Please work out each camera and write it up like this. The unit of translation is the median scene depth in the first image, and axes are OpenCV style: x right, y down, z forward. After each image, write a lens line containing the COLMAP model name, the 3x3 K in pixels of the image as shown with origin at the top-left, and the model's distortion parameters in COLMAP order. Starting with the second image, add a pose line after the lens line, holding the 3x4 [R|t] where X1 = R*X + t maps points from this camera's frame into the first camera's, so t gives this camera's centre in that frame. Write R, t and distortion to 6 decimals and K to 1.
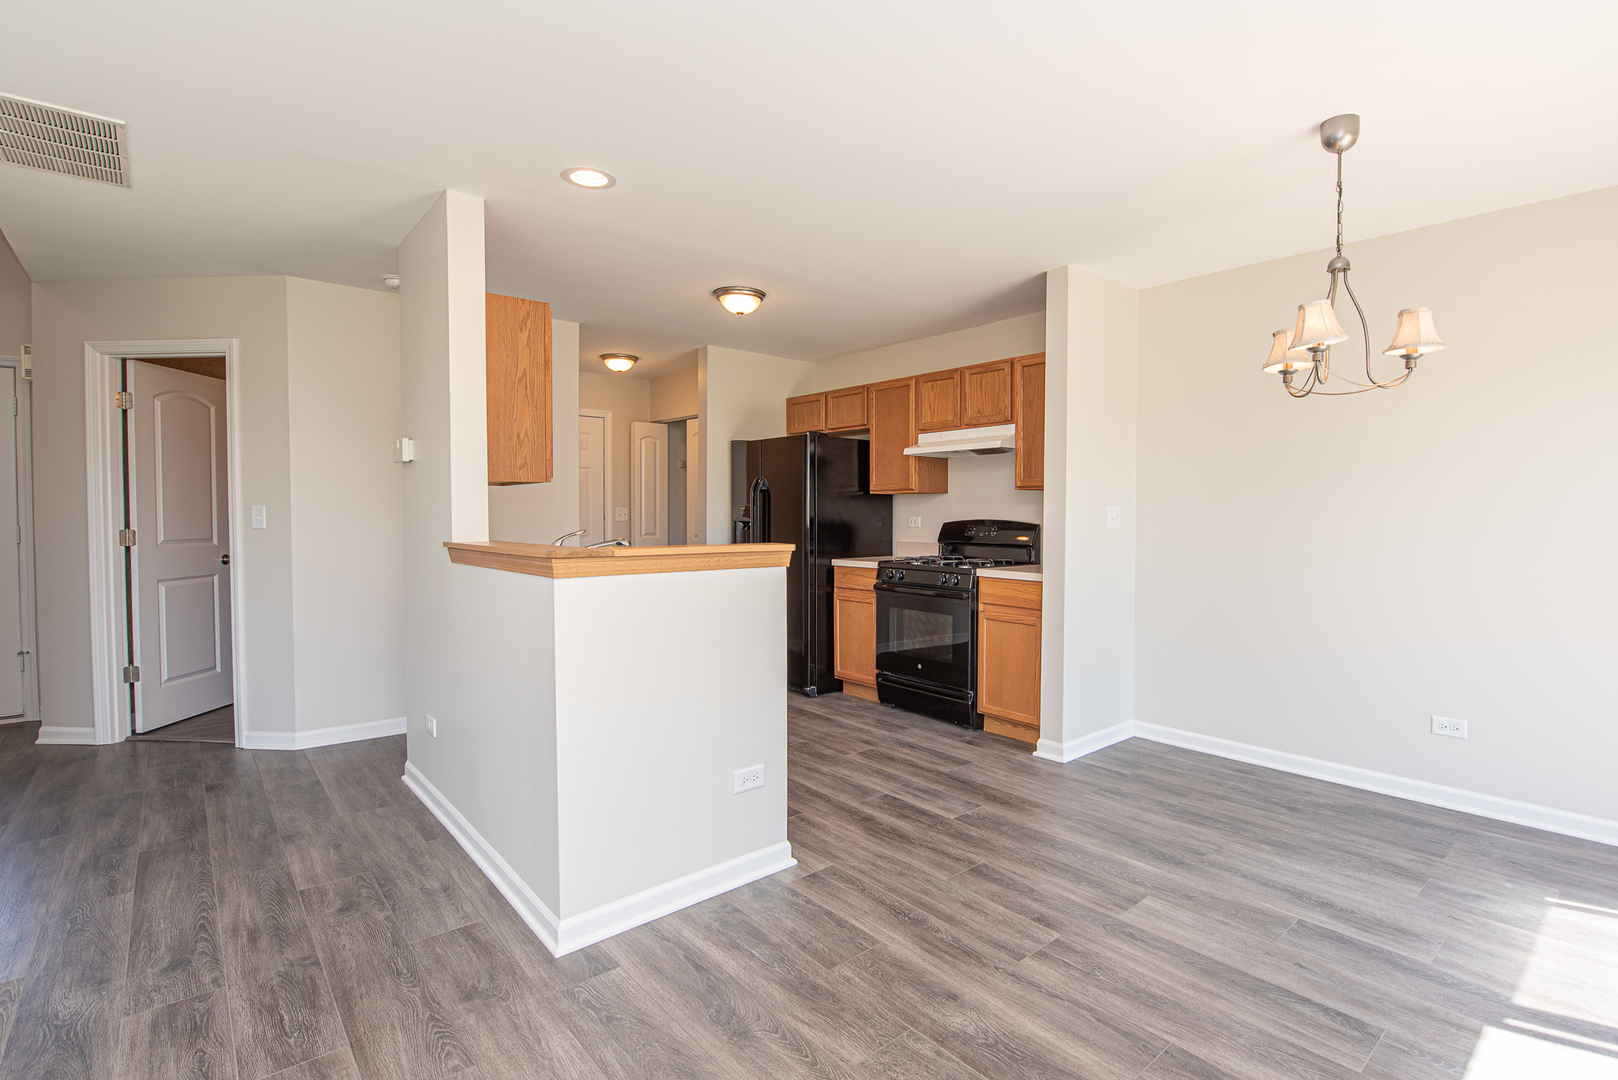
lens RADIAL K [[765.4, 0, 858.7], [0, 765.4, 535.7], [0, 0, 1]] dist [-0.005526, -0.010394]
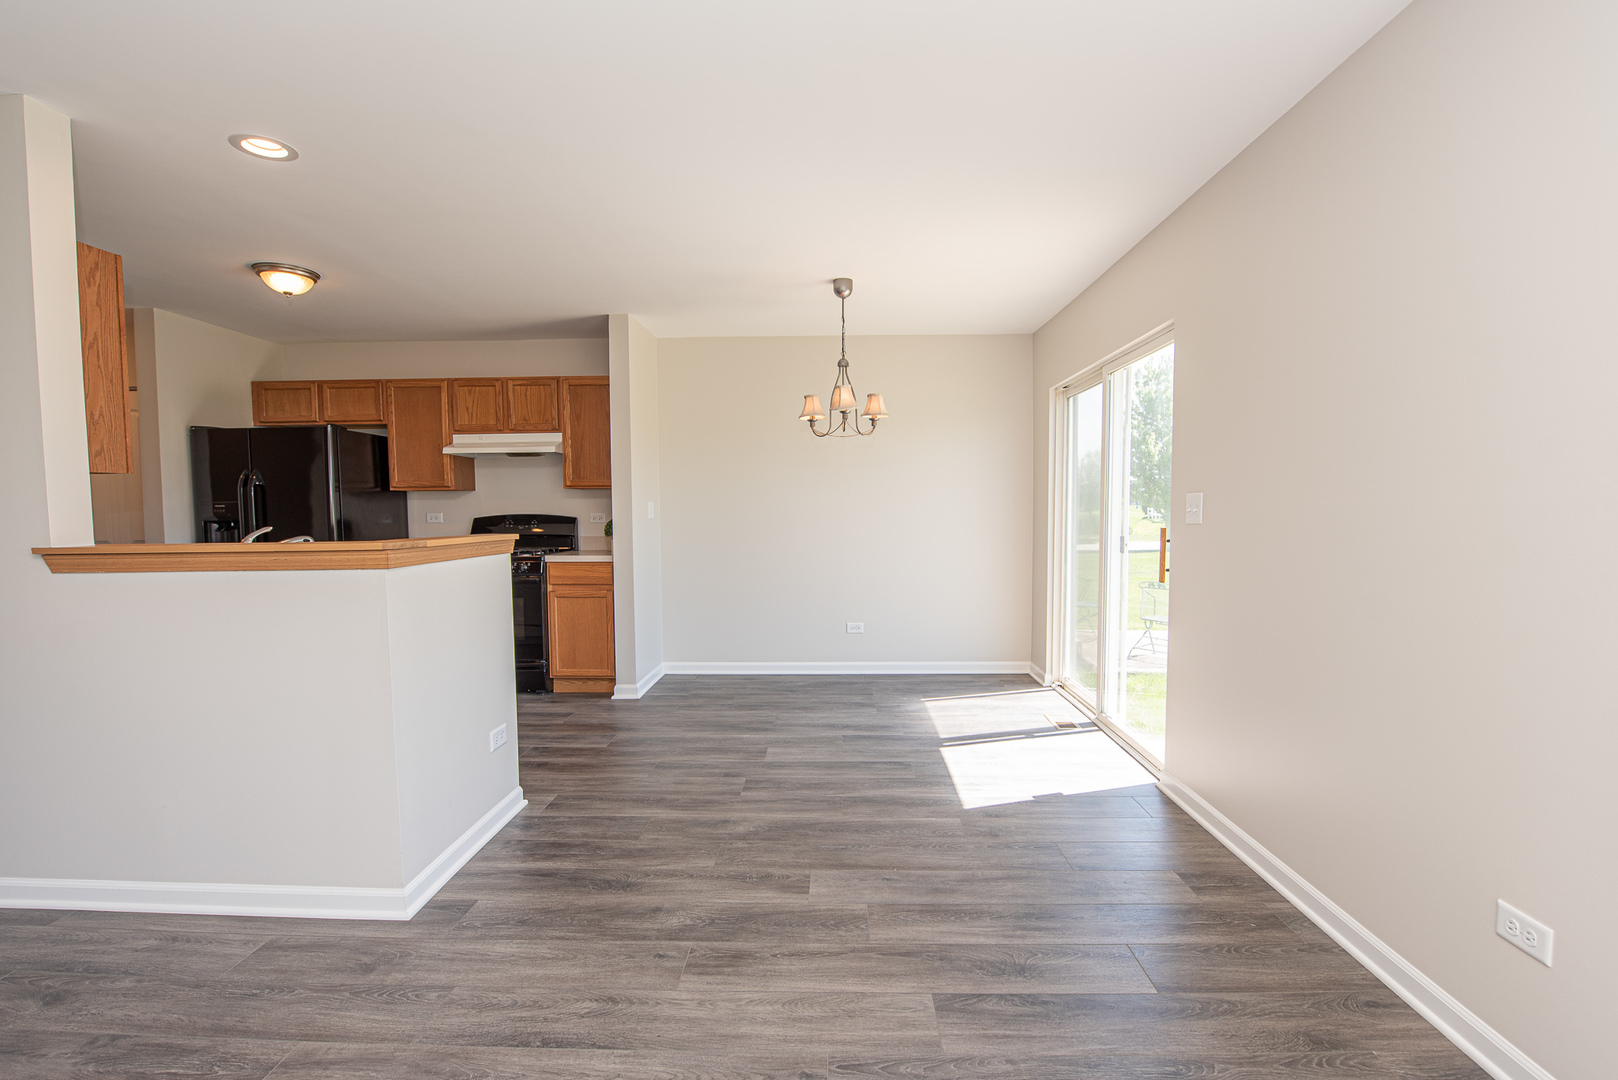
lens RADIAL K [[711.5, 0, 820.1], [0, 711.5, 553.7], [0, 0, 1]] dist [-0.020016, -0.000925]
pose [[0.686973, -0.052902, 0.724754, -0.393058], [0.030502, 0.998567, 0.043976, 0.005906], [-0.726042, -0.008104, 0.687602, -0.058246]]
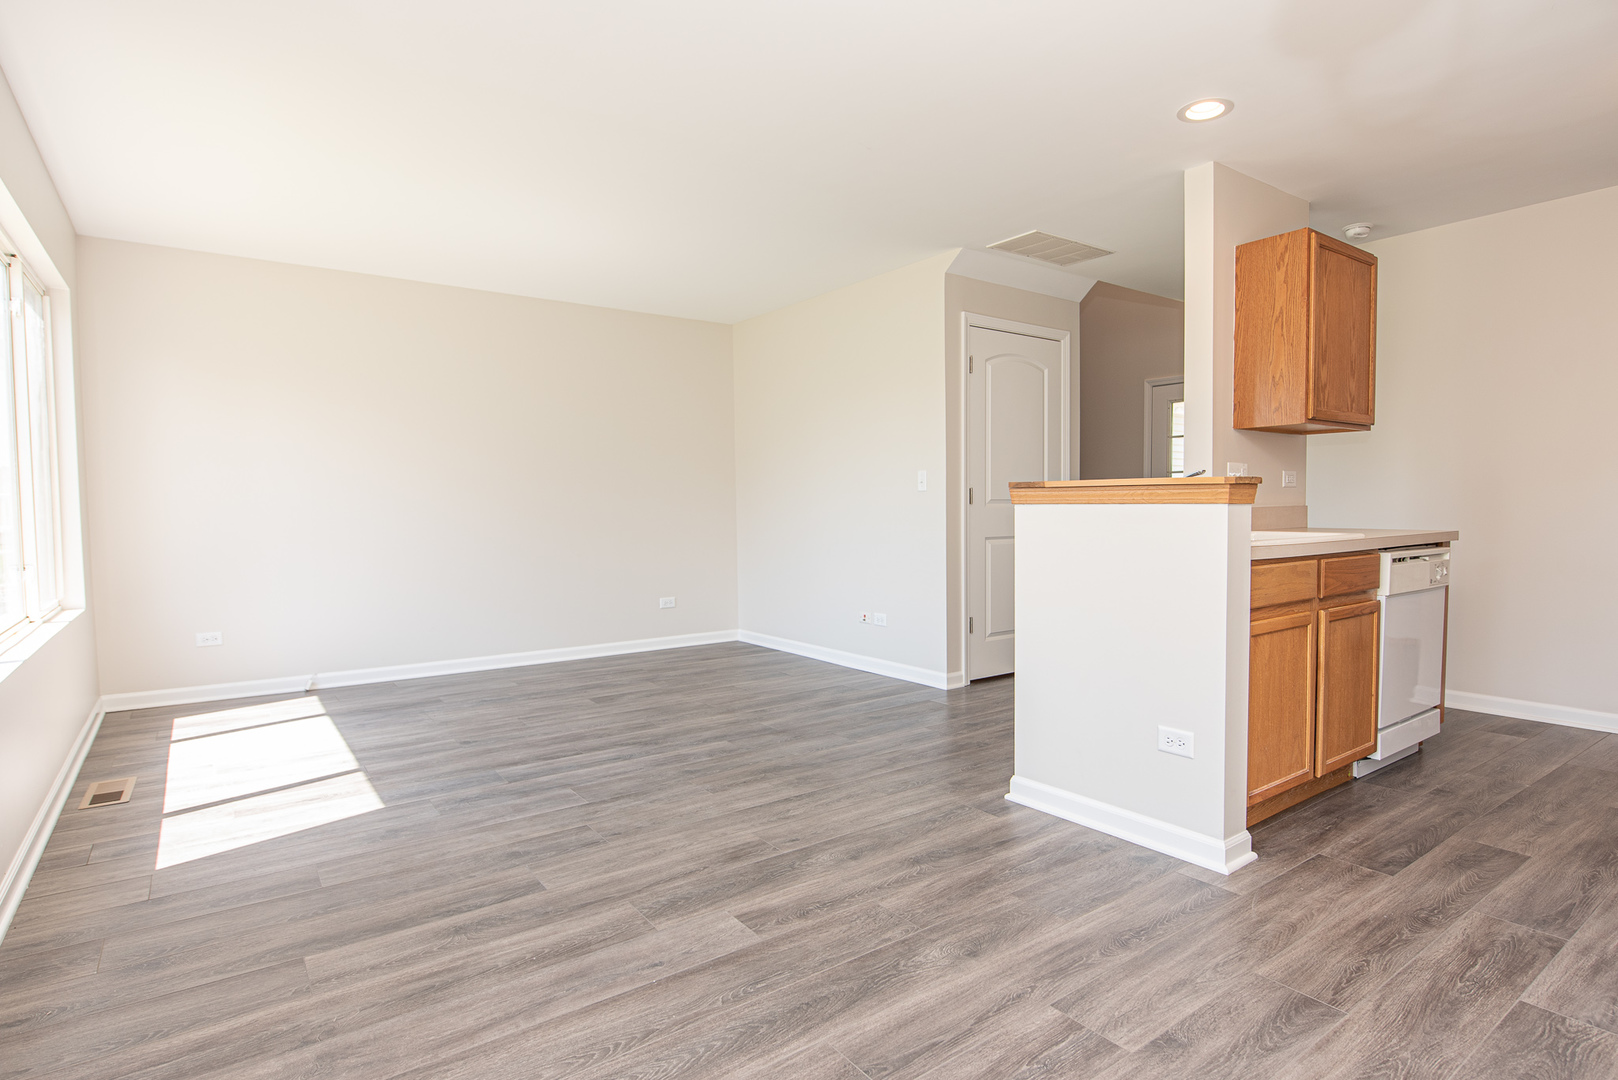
lens RADIAL K [[859.8, 0, 871.6], [0, 859.8, 550.6], [0, 0, 1]] dist [-0.011033, -0.000661]
pose [[-0.070752, 0.051710, -0.996153, 0.595457], [-0.021855, 0.998335, 0.053375, 0.035388], [0.997254, 0.025548, -0.069504, 0.492017]]
